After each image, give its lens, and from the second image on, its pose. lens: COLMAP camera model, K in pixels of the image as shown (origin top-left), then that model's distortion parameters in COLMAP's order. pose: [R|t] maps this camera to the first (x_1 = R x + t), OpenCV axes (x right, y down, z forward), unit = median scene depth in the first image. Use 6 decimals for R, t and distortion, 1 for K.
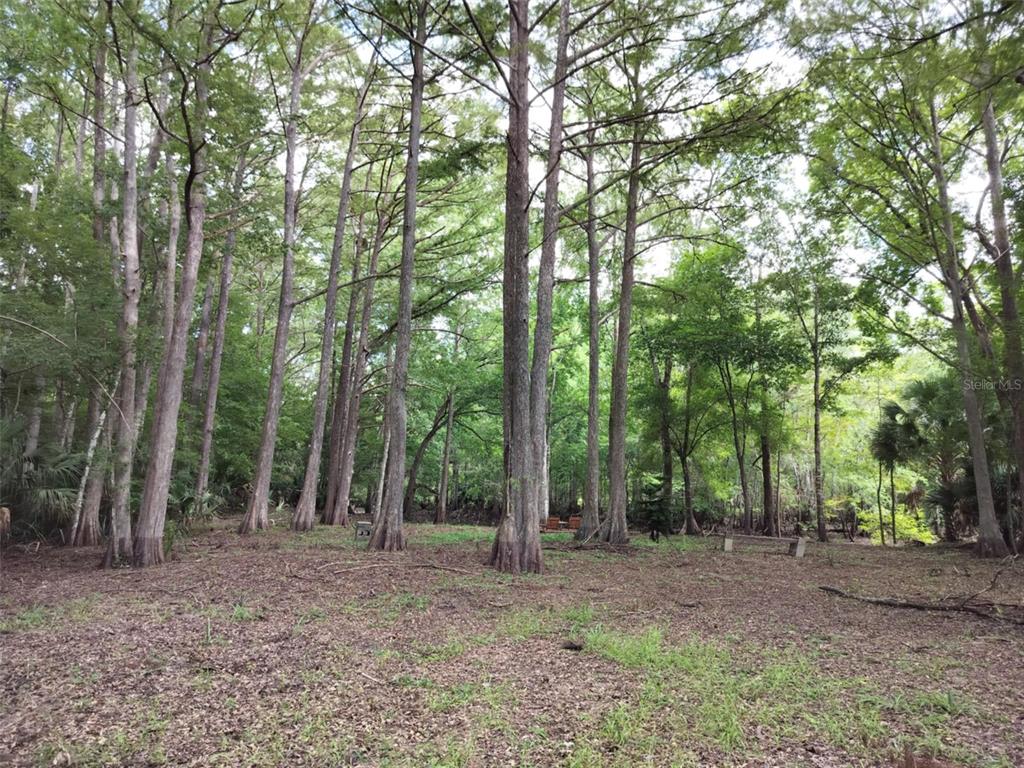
lens RADIAL K [[722.5, 0, 516.6], [0, 722.5, 384.5], [0, 0, 1]] dist [0.069433, -0.092185]
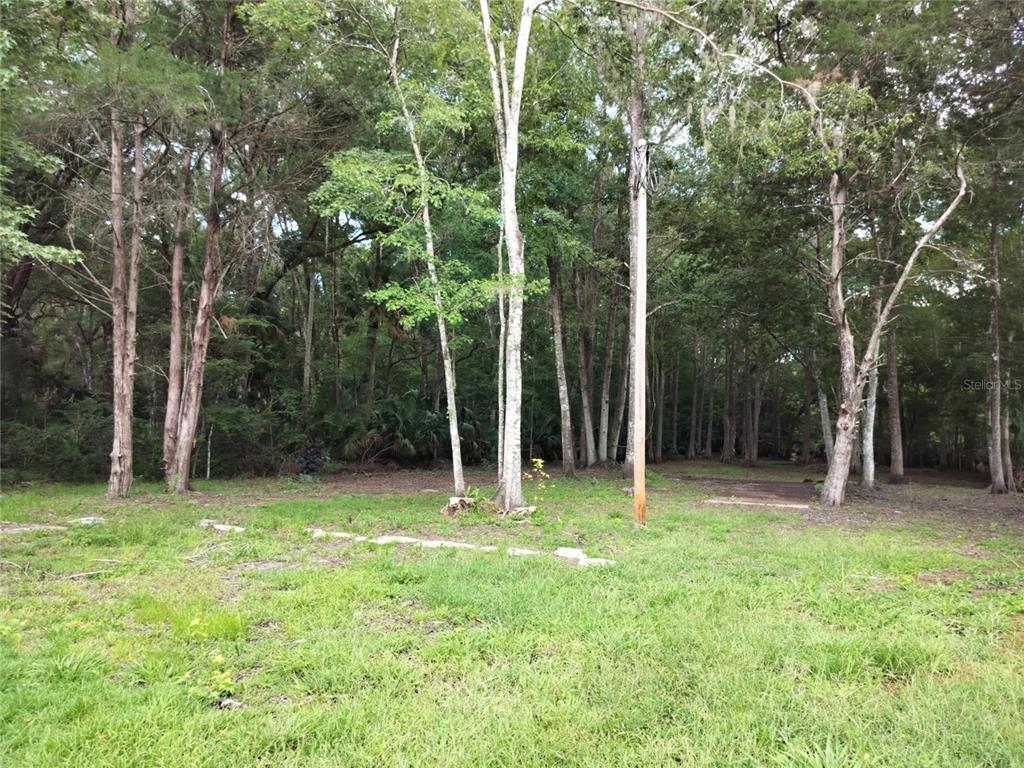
lens RADIAL K [[722.5, 0, 516.6], [0, 722.5, 384.5], [0, 0, 1]] dist [0.069433, -0.092185]
pose [[0.800729, -0.048215, -0.597084, 0.818659], [0.087453, 0.995485, 0.036894, -0.258759], [0.592609, -0.081759, 0.801330, -1.689533]]
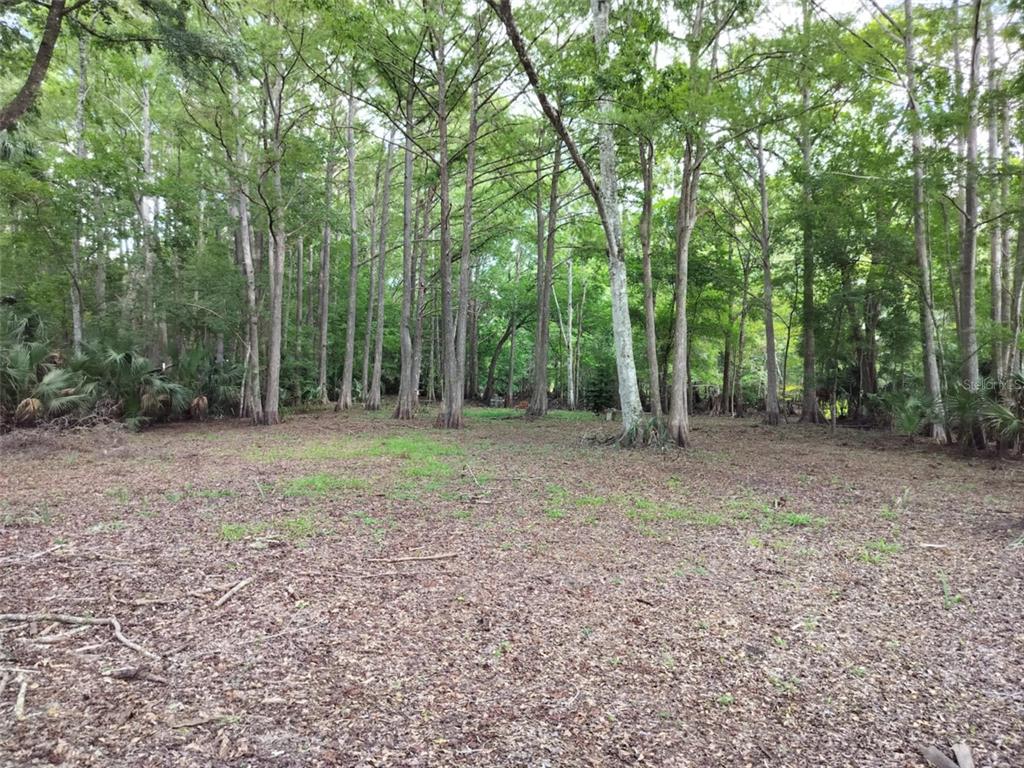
lens RADIAL K [[722.5, 0, 516.6], [0, 722.5, 384.5], [0, 0, 1]] dist [0.069433, -0.092185]
pose [[0.977456, -0.011864, -0.210804, 0.356589], [0.043643, 0.988211, 0.146749, -0.075937], [0.206577, -0.152641, 0.966451, -0.473518]]
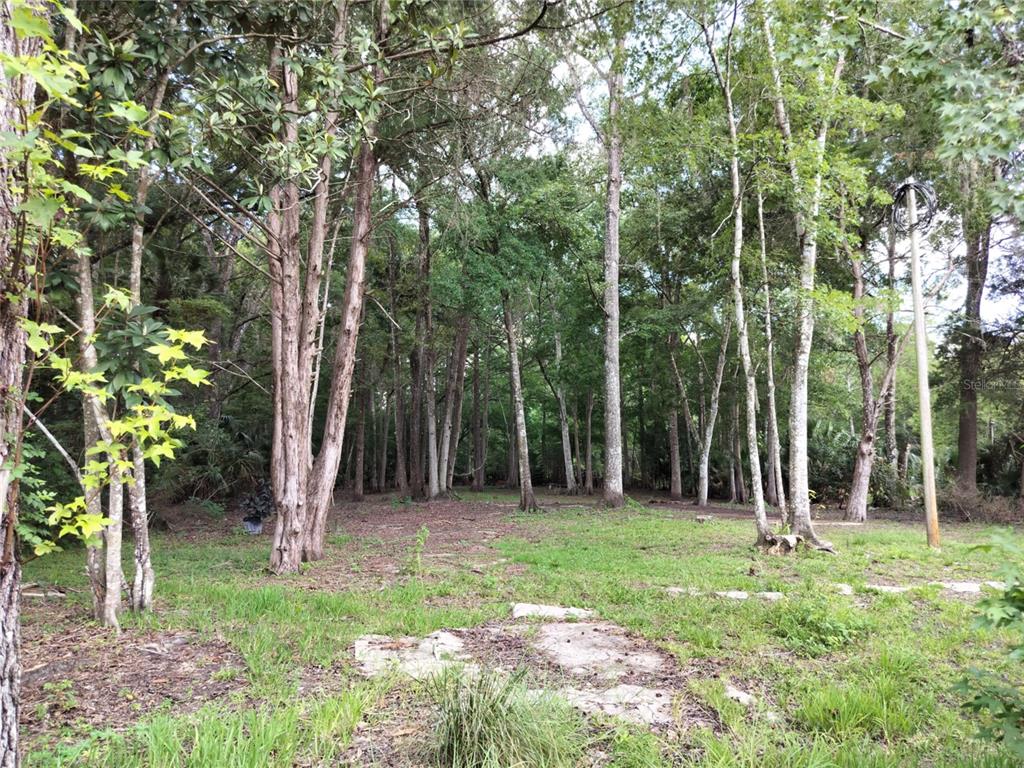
lens RADIAL K [[722.5, 0, 516.6], [0, 722.5, 384.5], [0, 0, 1]] dist [0.069433, -0.092185]
pose [[0.998371, -0.026498, -0.050533, 0.265130], [0.028280, 0.998991, 0.034892, -0.281487], [0.049557, -0.036264, 0.998113, -1.779776]]
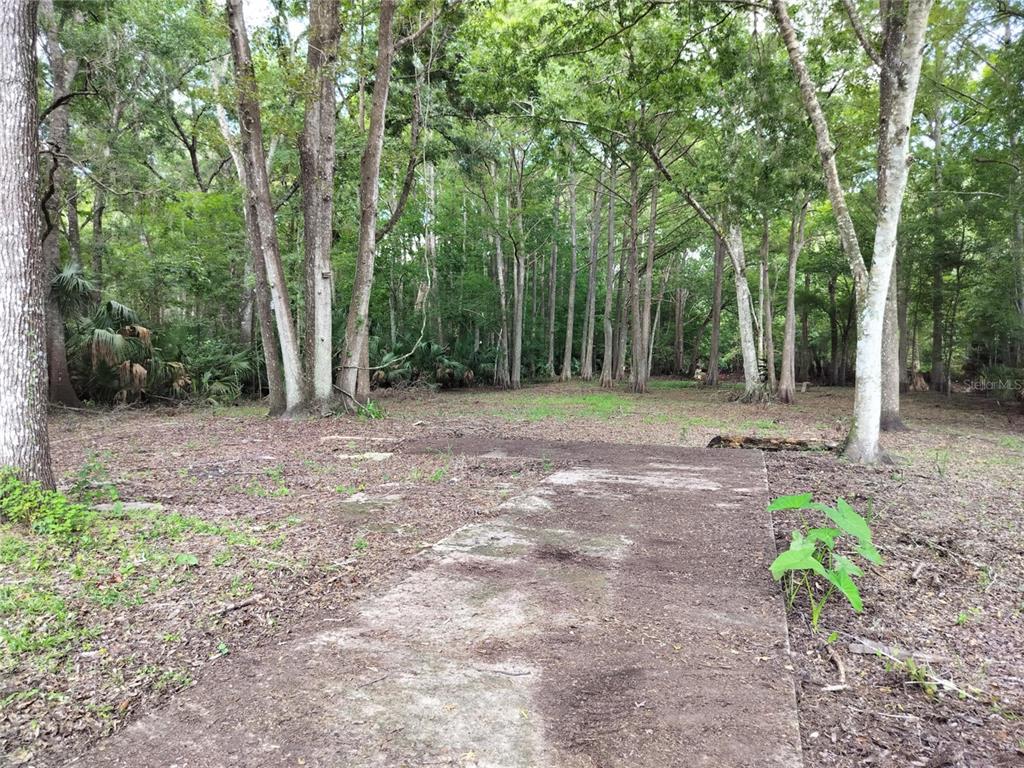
lens RADIAL K [[722.5, 0, 516.6], [0, 722.5, 384.5], [0, 0, 1]] dist [0.069433, -0.092185]
pose [[0.864729, -0.000006, -0.502239, 0.593402], [0.090727, 0.983550, 0.156197, -0.138729], [0.493977, -0.180635, 0.850505, -0.903487]]
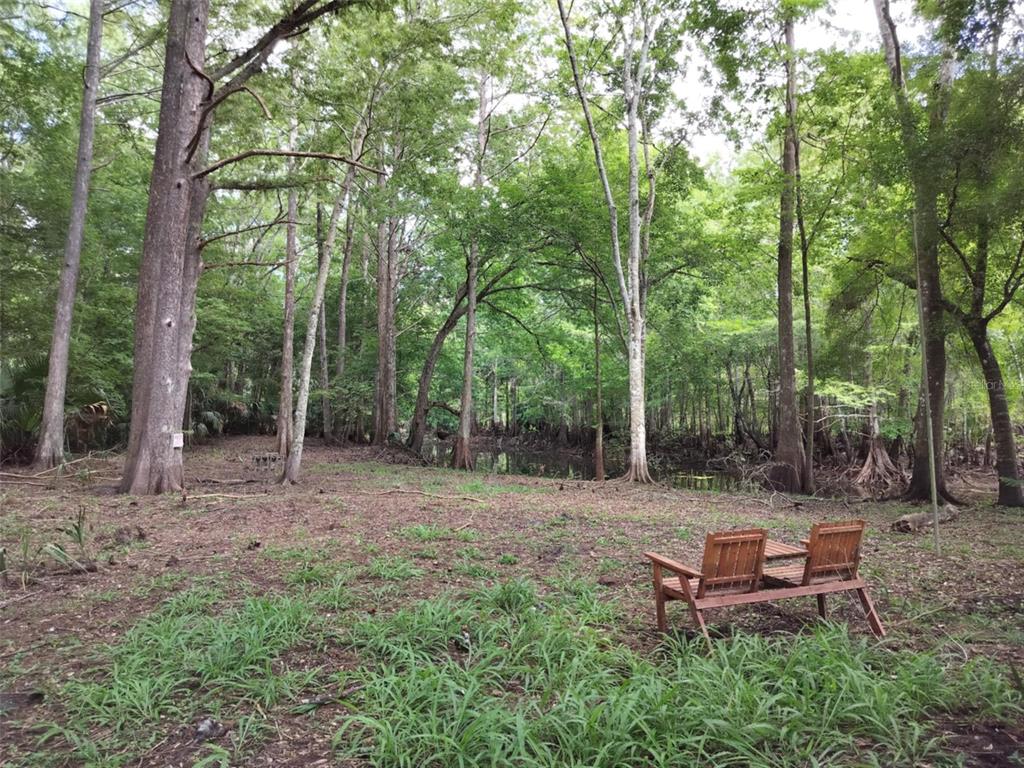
lens RADIAL K [[722.5, 0, 516.6], [0, 722.5, 384.5], [0, 0, 1]] dist [0.069433, -0.092185]
pose [[0.994165, -0.017689, -0.106413, 0.015116], [0.028859, 0.994120, 0.104370, 0.123800], [0.103941, -0.106832, 0.988829, 0.812108]]
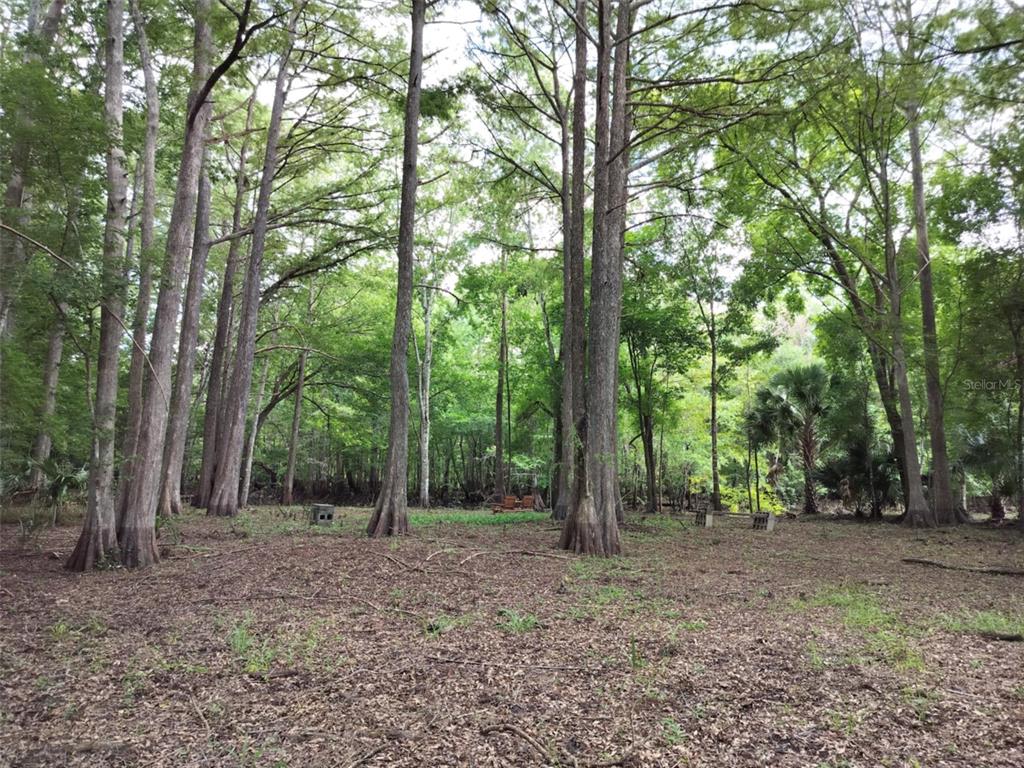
lens RADIAL K [[722.5, 0, 516.6], [0, 722.5, 384.5], [0, 0, 1]] dist [0.069433, -0.092185]
pose [[0.948182, 0.038331, 0.315406, -0.246425], [-0.047635, 0.998626, 0.021840, 0.016134], [-0.314135, -0.035732, 0.948705, 0.102873]]
